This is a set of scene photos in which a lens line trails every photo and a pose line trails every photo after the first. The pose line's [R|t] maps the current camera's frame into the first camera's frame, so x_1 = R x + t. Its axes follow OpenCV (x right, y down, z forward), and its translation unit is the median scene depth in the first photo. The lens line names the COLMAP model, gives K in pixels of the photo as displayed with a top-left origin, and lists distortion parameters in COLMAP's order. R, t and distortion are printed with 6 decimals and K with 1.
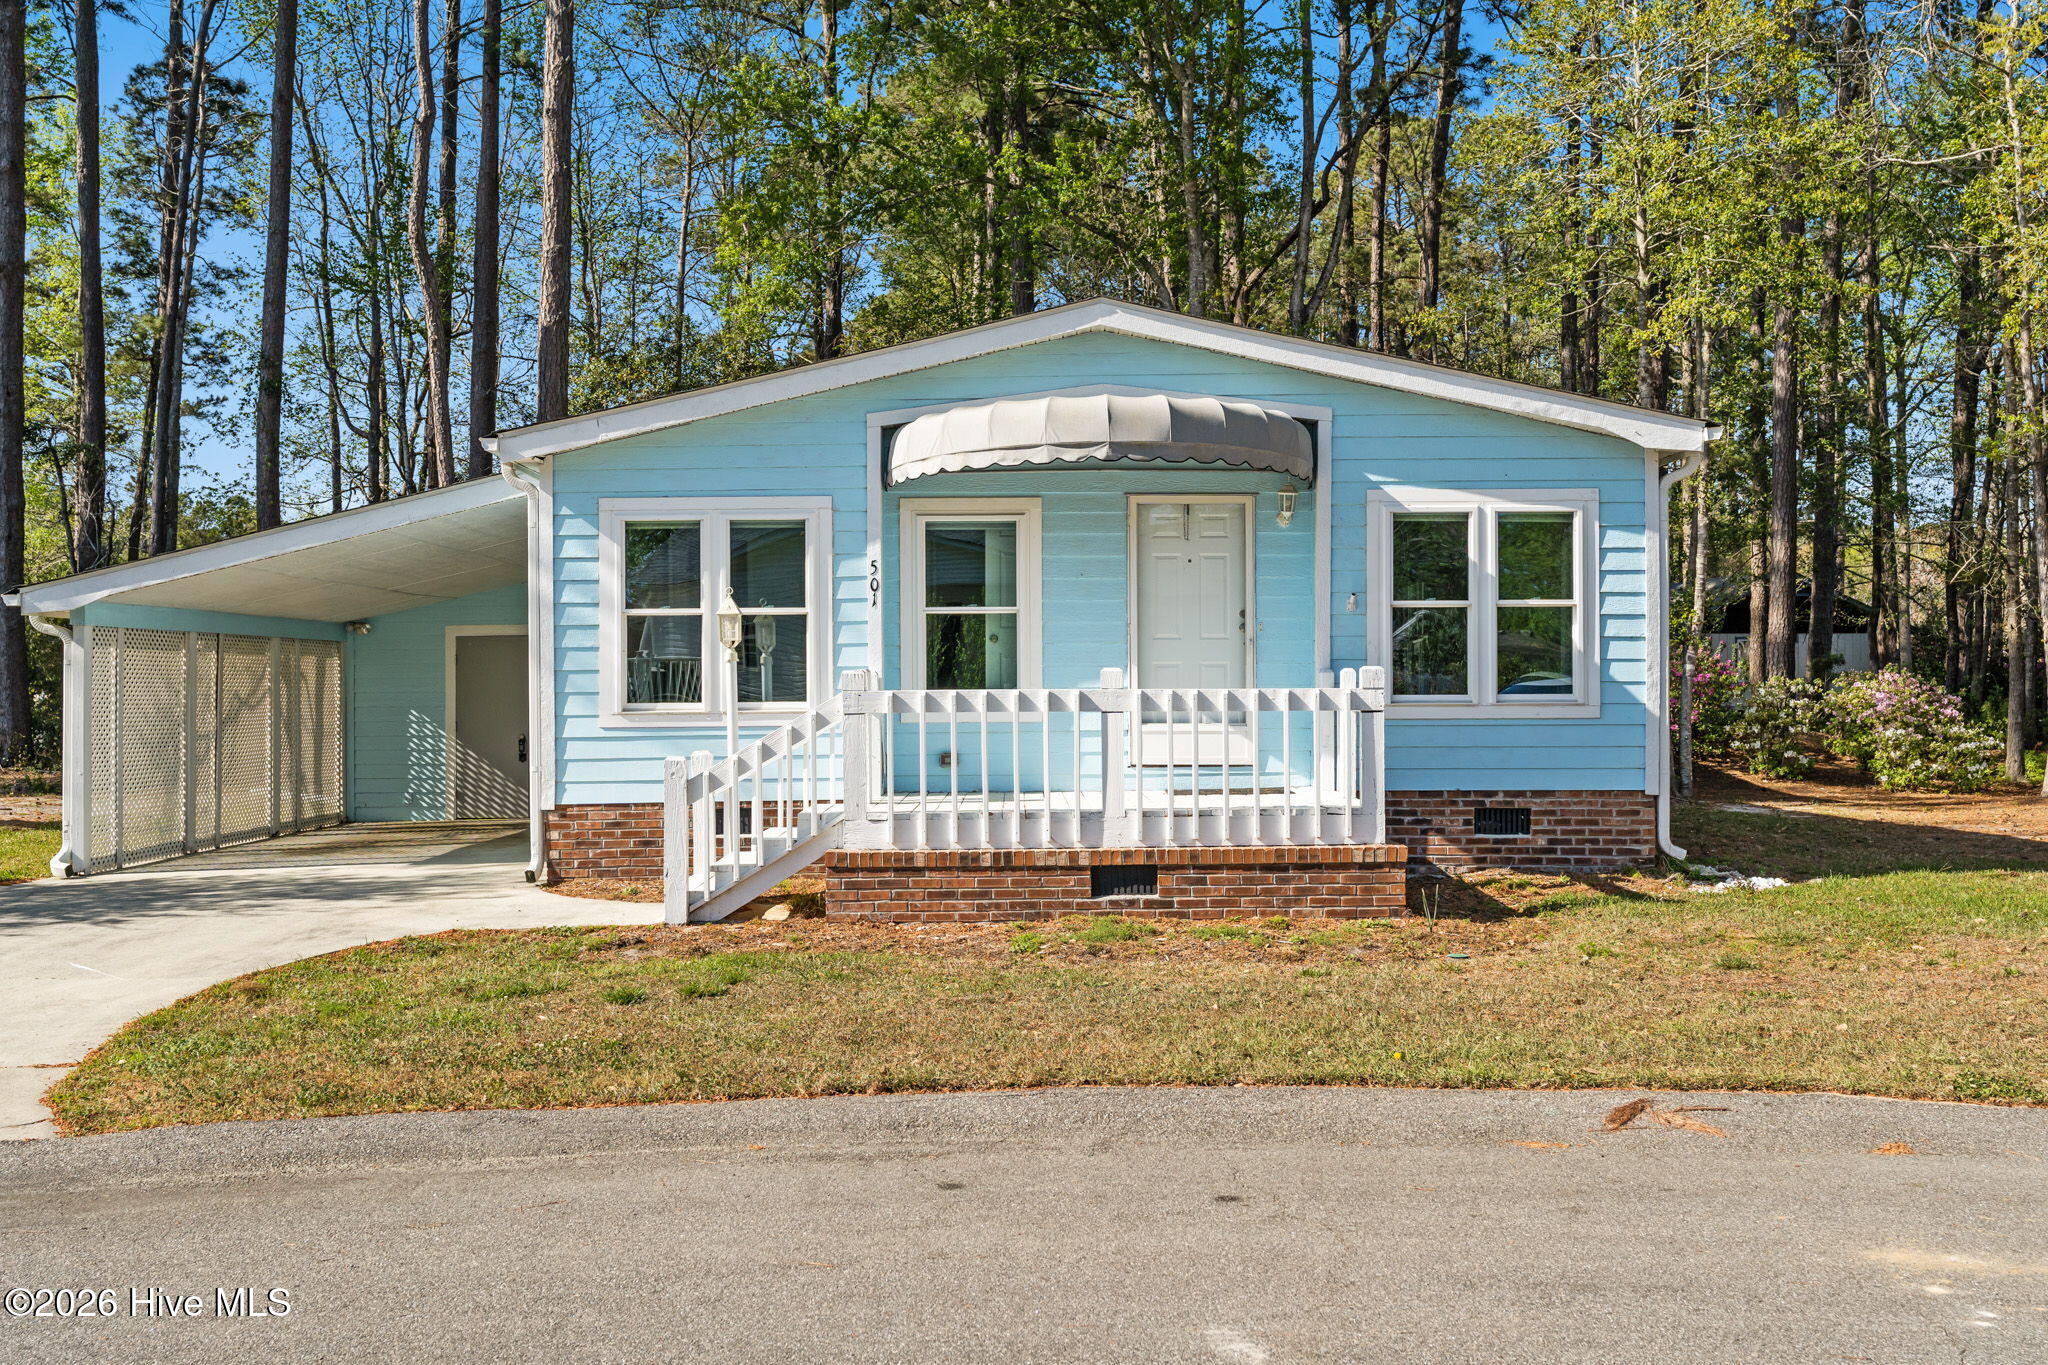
lens RADIAL K [[1891.4, 0, 1017.1], [0, 1891.4, 678.8], [0, 0, 1]] dist [-0.002491, 0.000000]
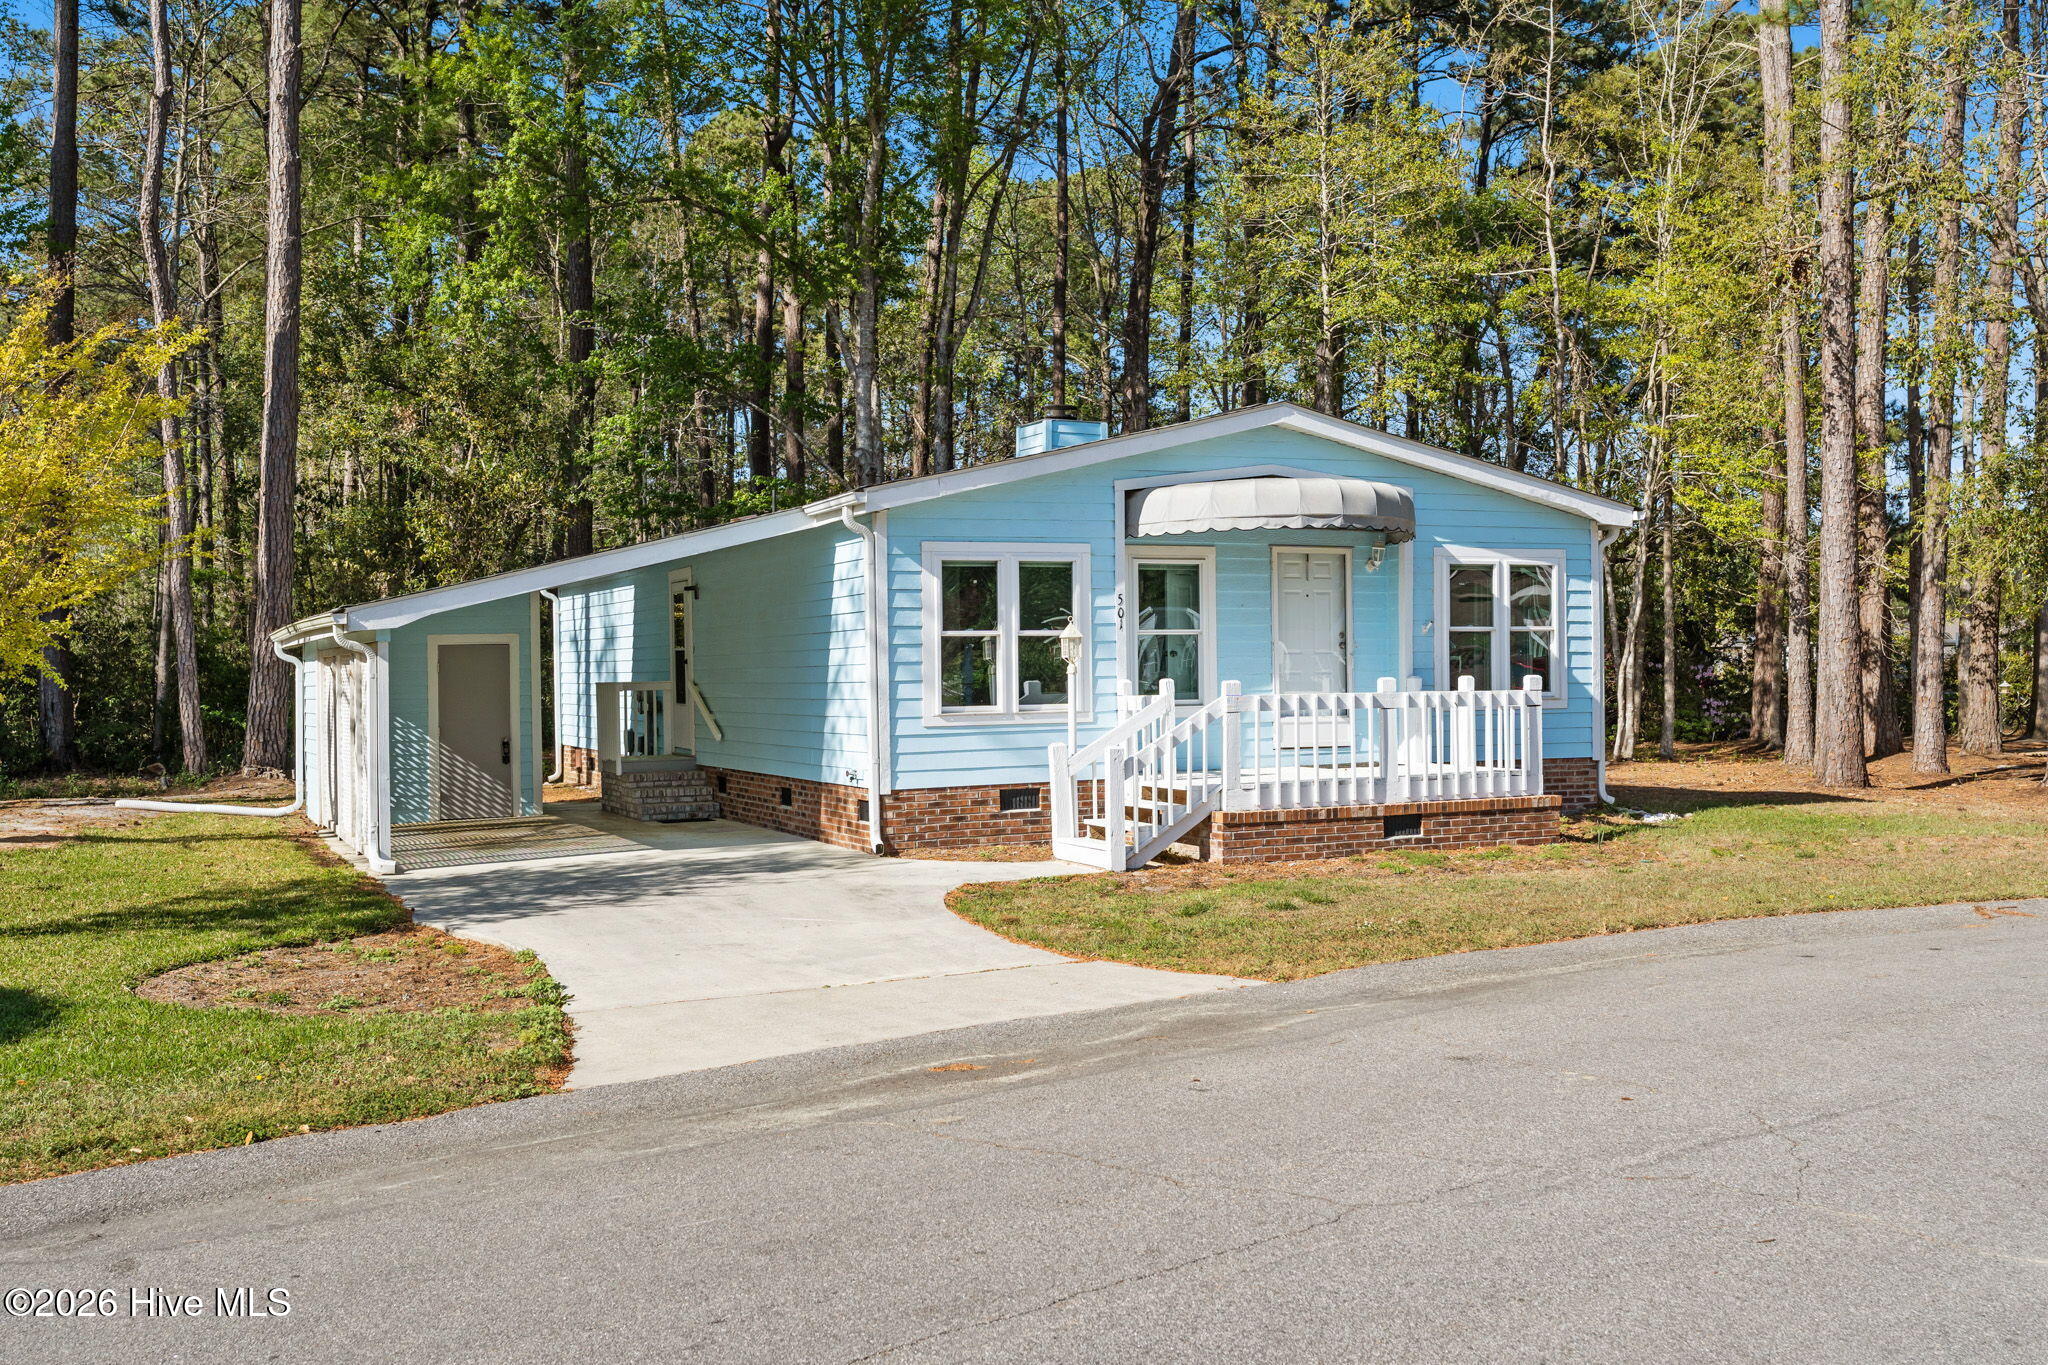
lens RADIAL K [[2040.0, 0, 1032.0], [0, 2040.0, 687.5], [0, 0, 1]] dist [0.009251, 0.000000]
pose [[0.906188, -0.009136, 0.422777, -0.723423], [0.005293, 0.999933, 0.010264, -0.013362], [-0.422843, -0.007063, 0.906176, -0.242831]]
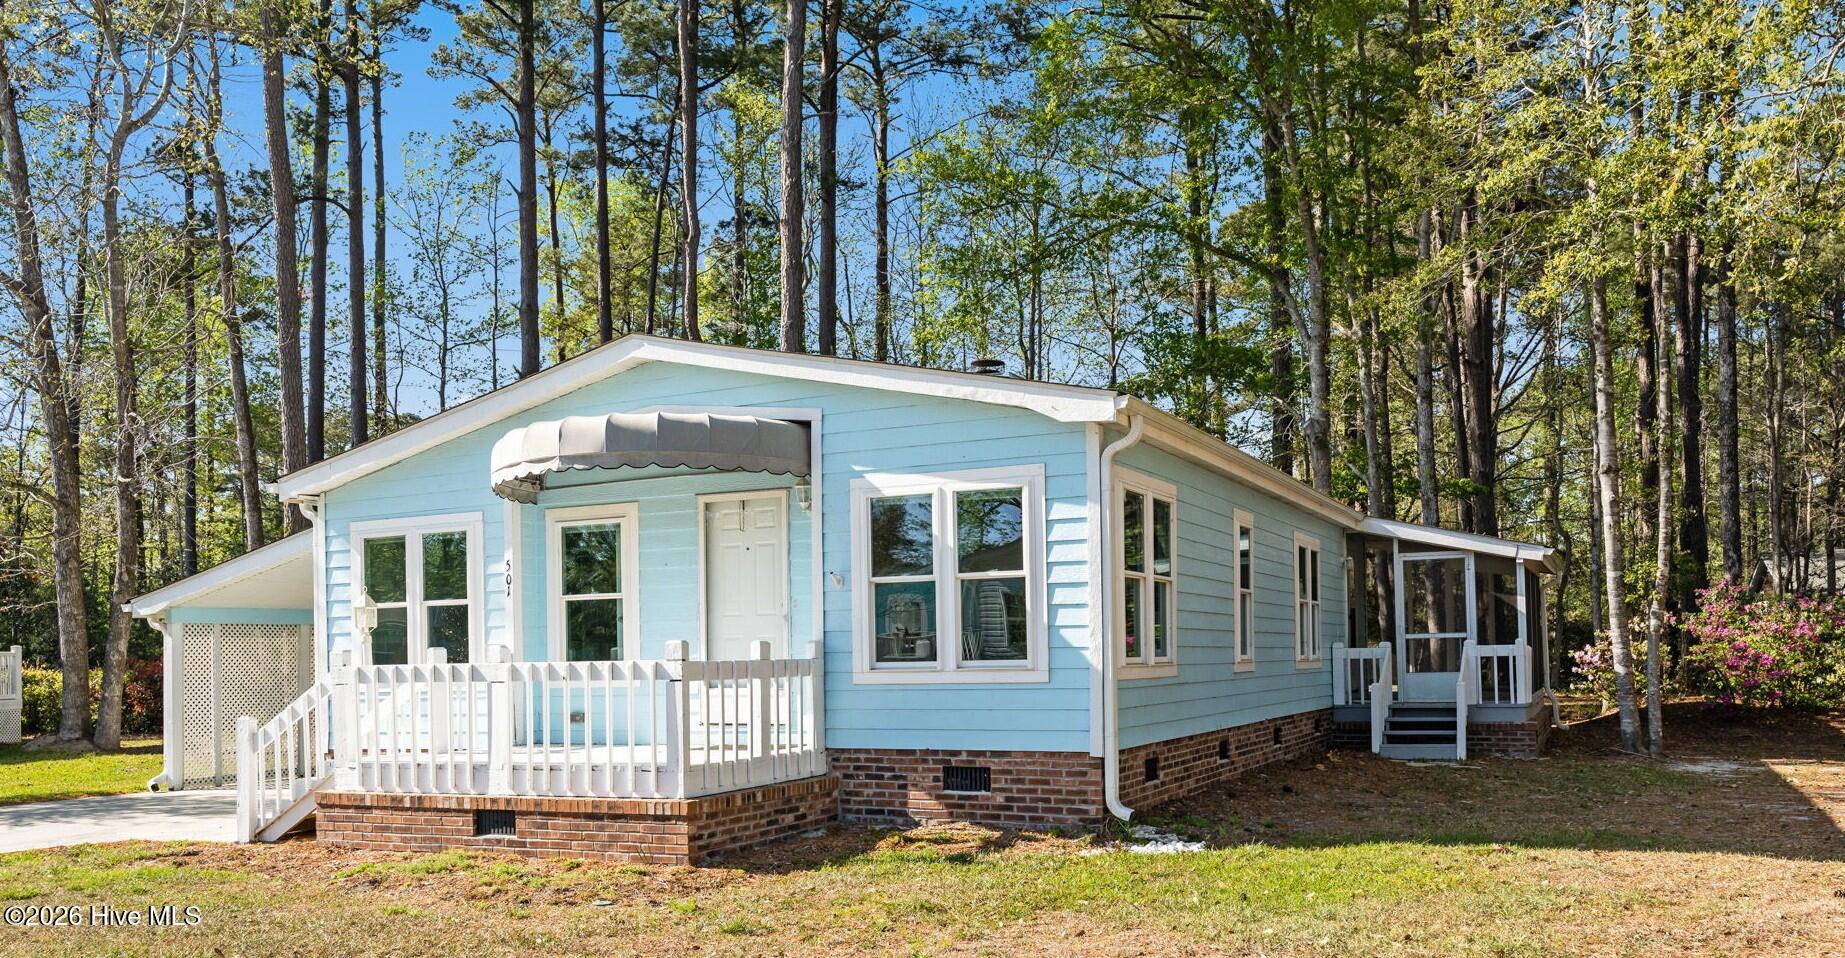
lens RADIAL K [[1477.2, 0, 922.5], [0, 1477.2, 635.4], [0, 0, 1]] dist [-0.003405, 0.001839]
pose [[0.899633, -0.018546, -0.436252, 0.602055], [0.016981, 0.999828, -0.007485, -0.000314], [0.436315, -0.000674, 0.899793, 0.233964]]
